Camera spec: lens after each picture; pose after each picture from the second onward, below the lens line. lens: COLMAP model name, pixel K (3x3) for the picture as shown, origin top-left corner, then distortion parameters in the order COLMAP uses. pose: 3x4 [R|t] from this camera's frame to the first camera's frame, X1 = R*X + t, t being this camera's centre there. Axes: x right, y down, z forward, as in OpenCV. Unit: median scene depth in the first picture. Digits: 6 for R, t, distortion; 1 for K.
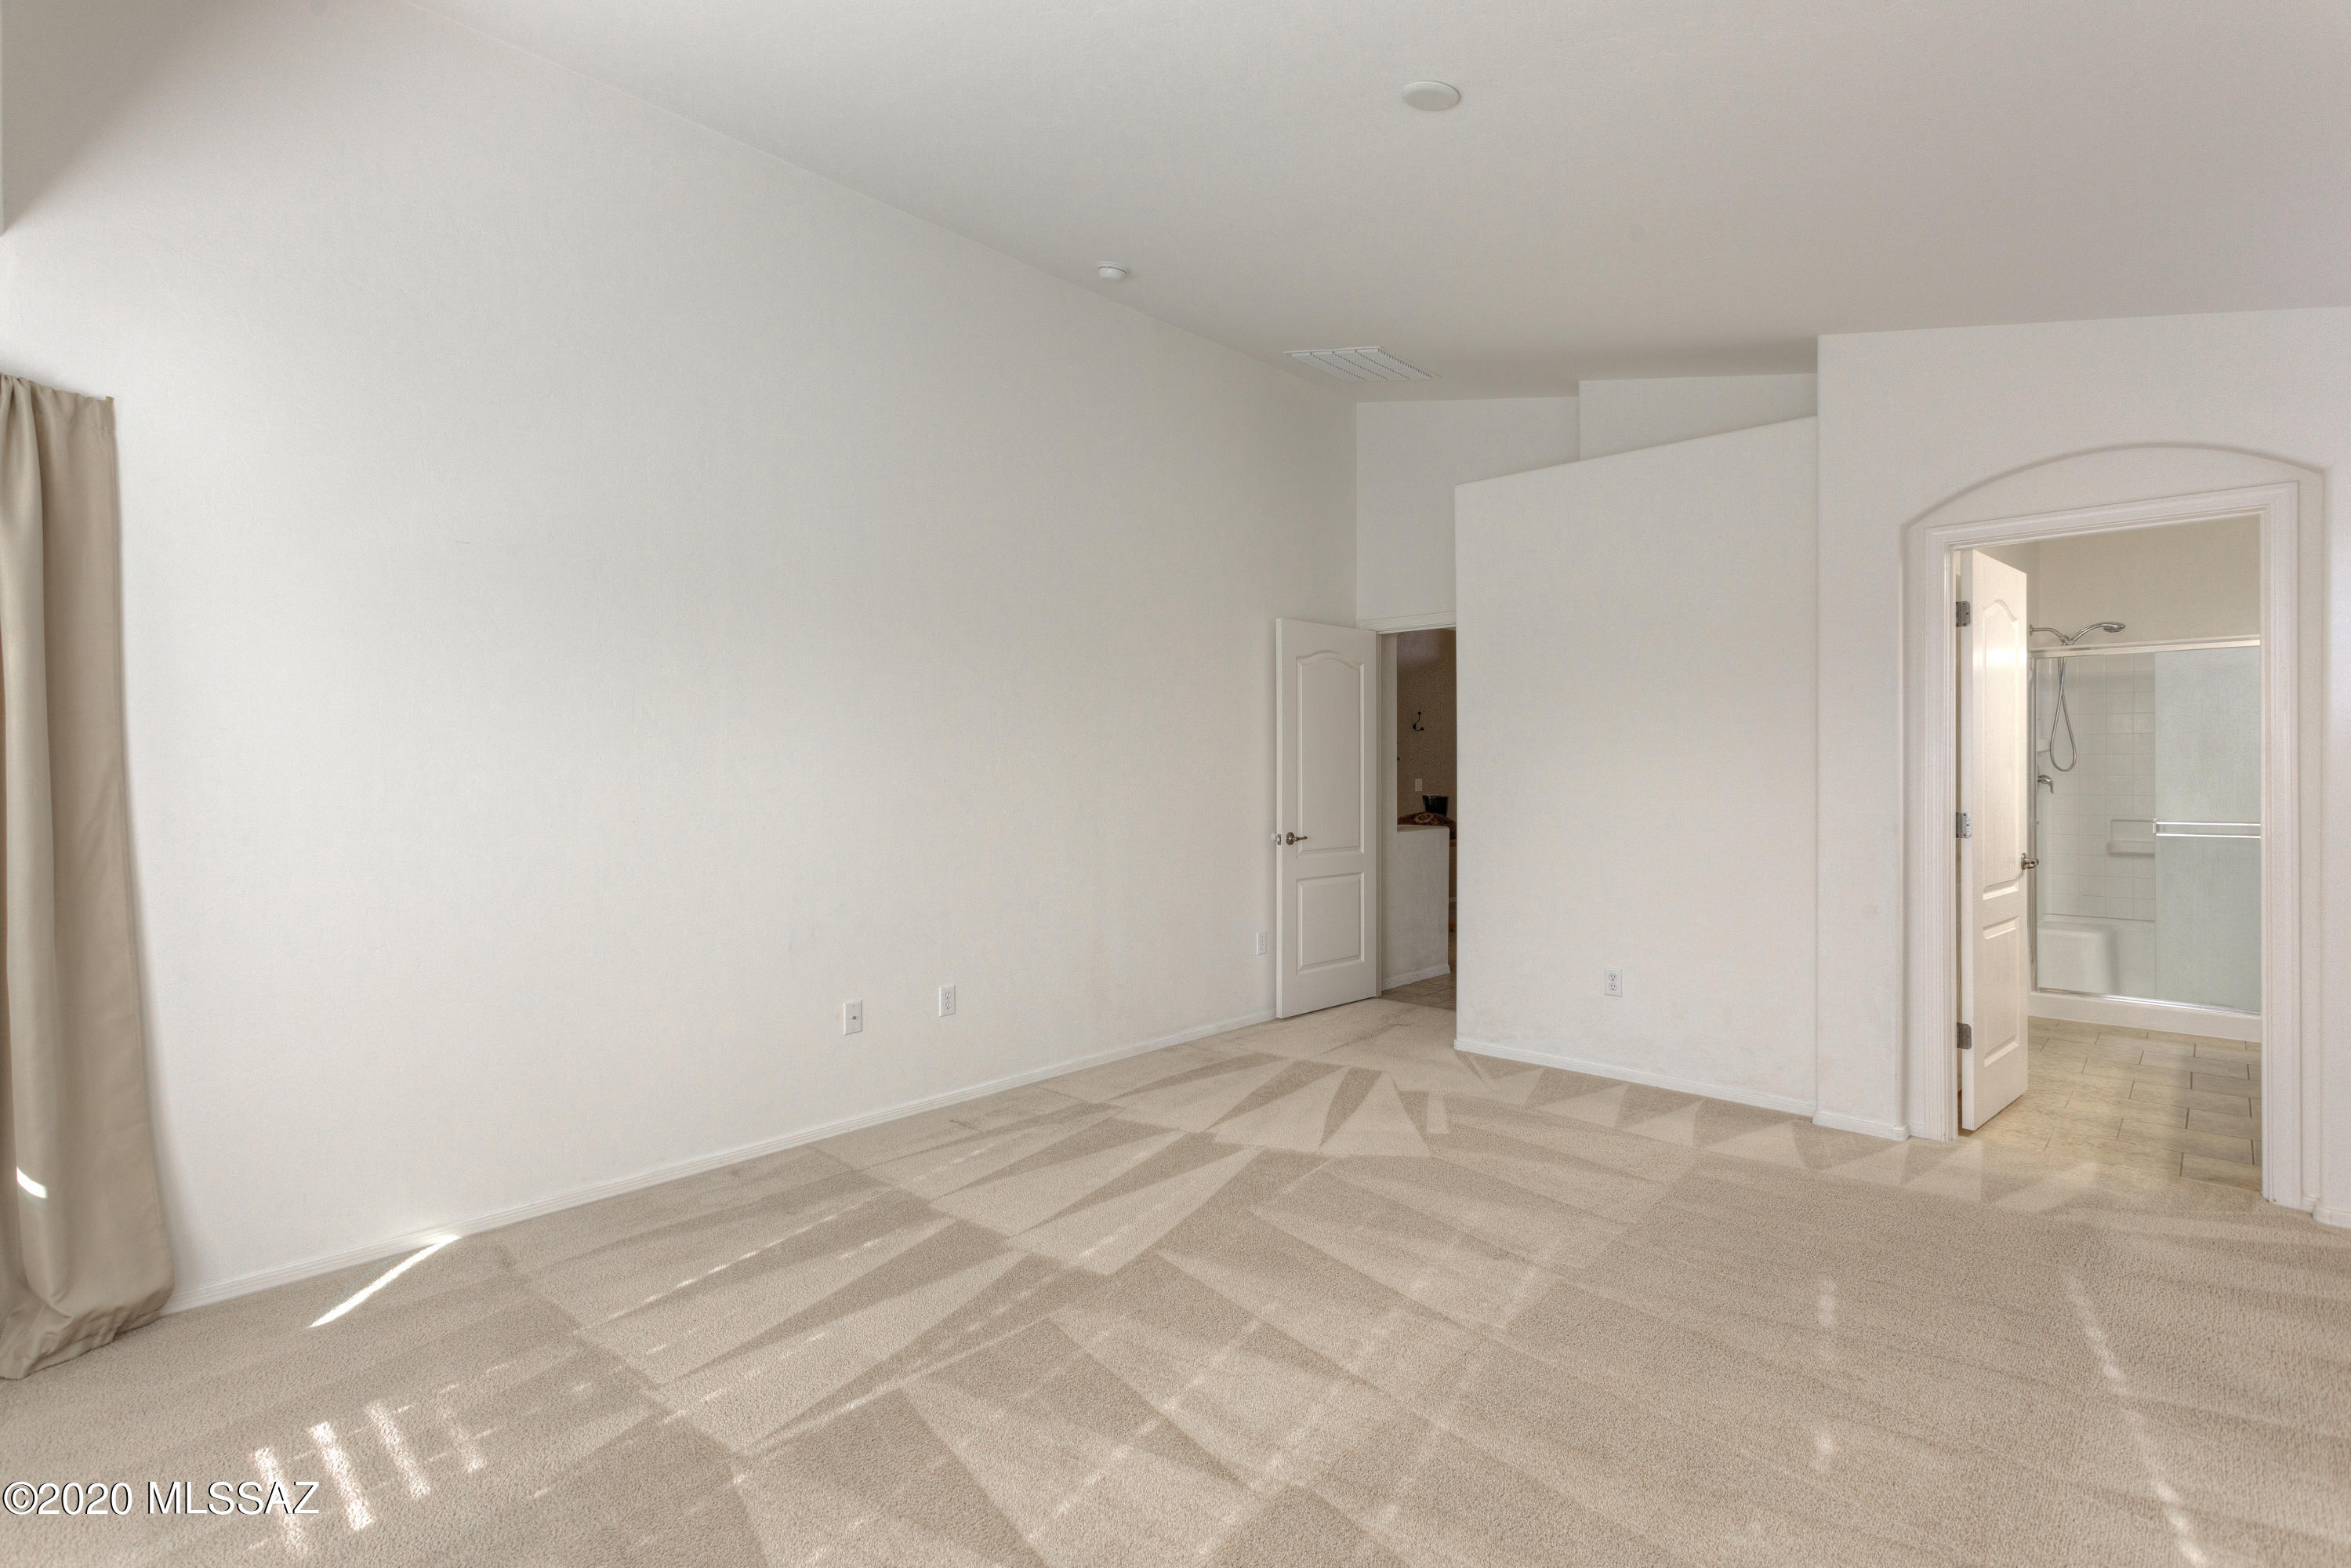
lens RADIAL K [[1100.1, 0, 1168.0], [0, 1100.1, 784.1], [0, 0, 1]] dist [0.001738, 0.005335]
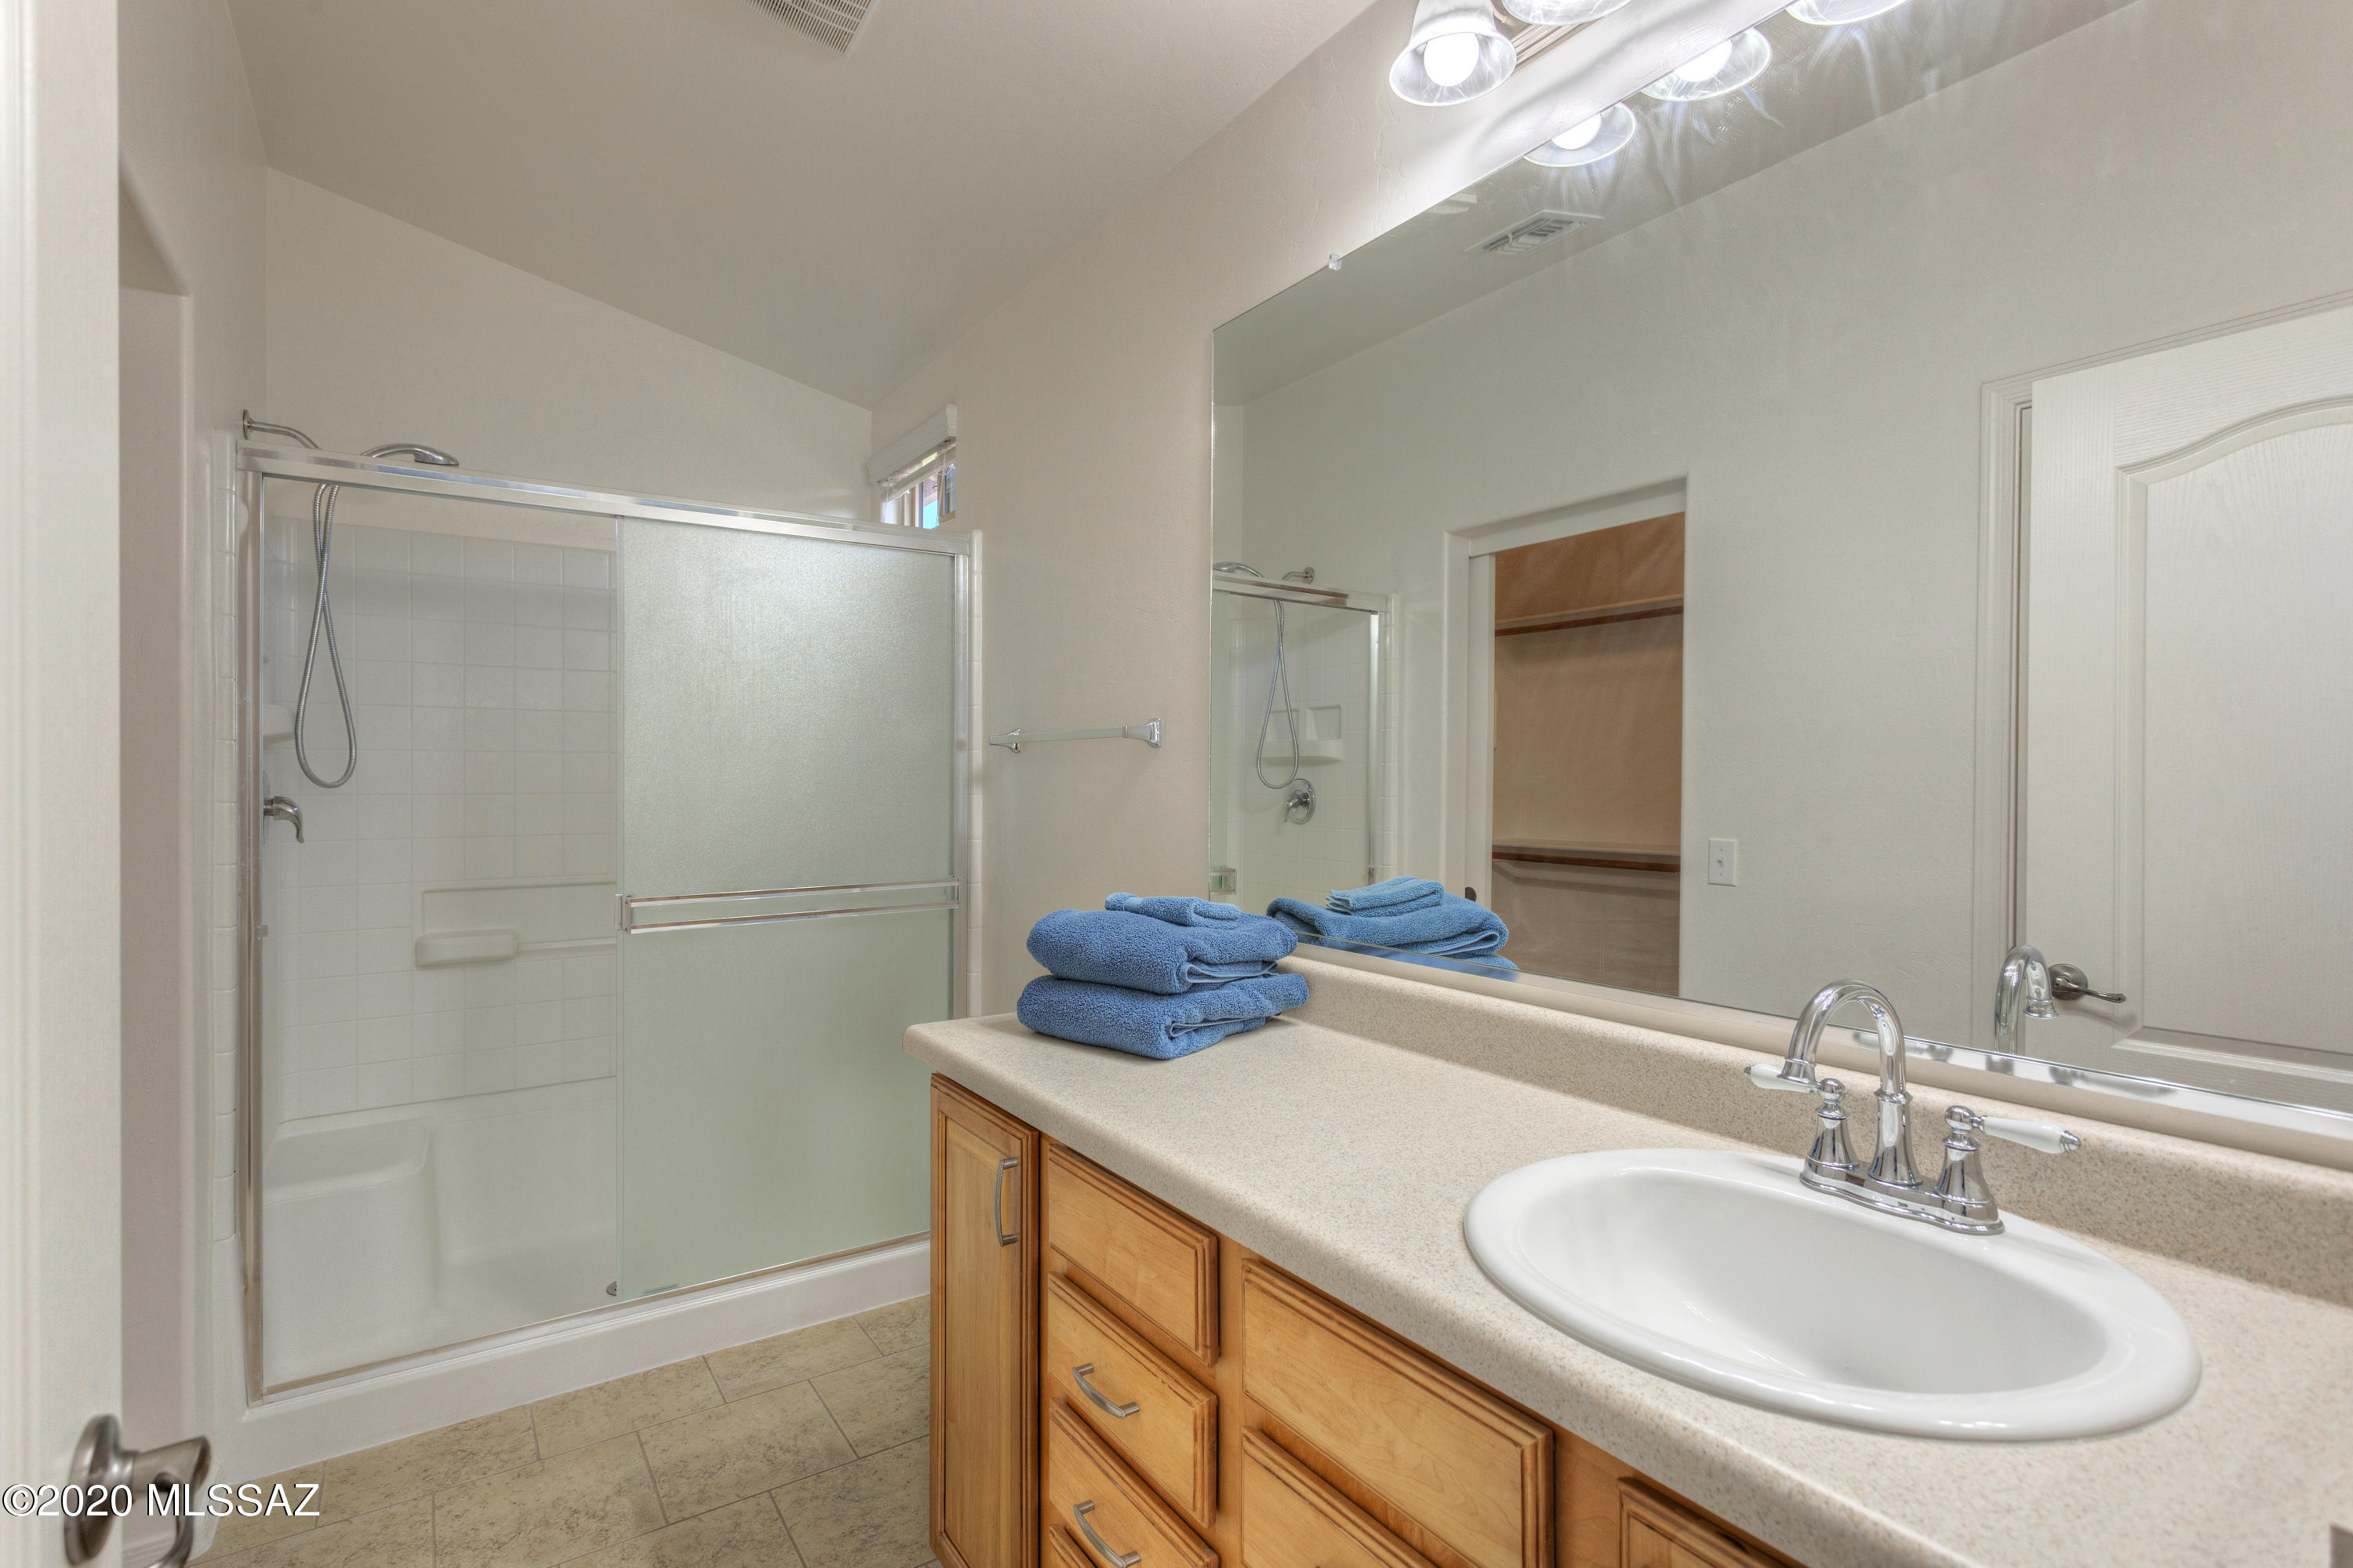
lens RADIAL K [[1106.0, 0, 1168.0], [0, 1106.0, 783.9], [0, 0, 1]] dist [0.001772, 0.000685]
pose [[0.218798, 0.001457, 0.975769, 0.475892], [0.009919, 0.999944, -0.003718, -0.008279], [-0.975720, 0.010492, 0.218771, 0.602208]]
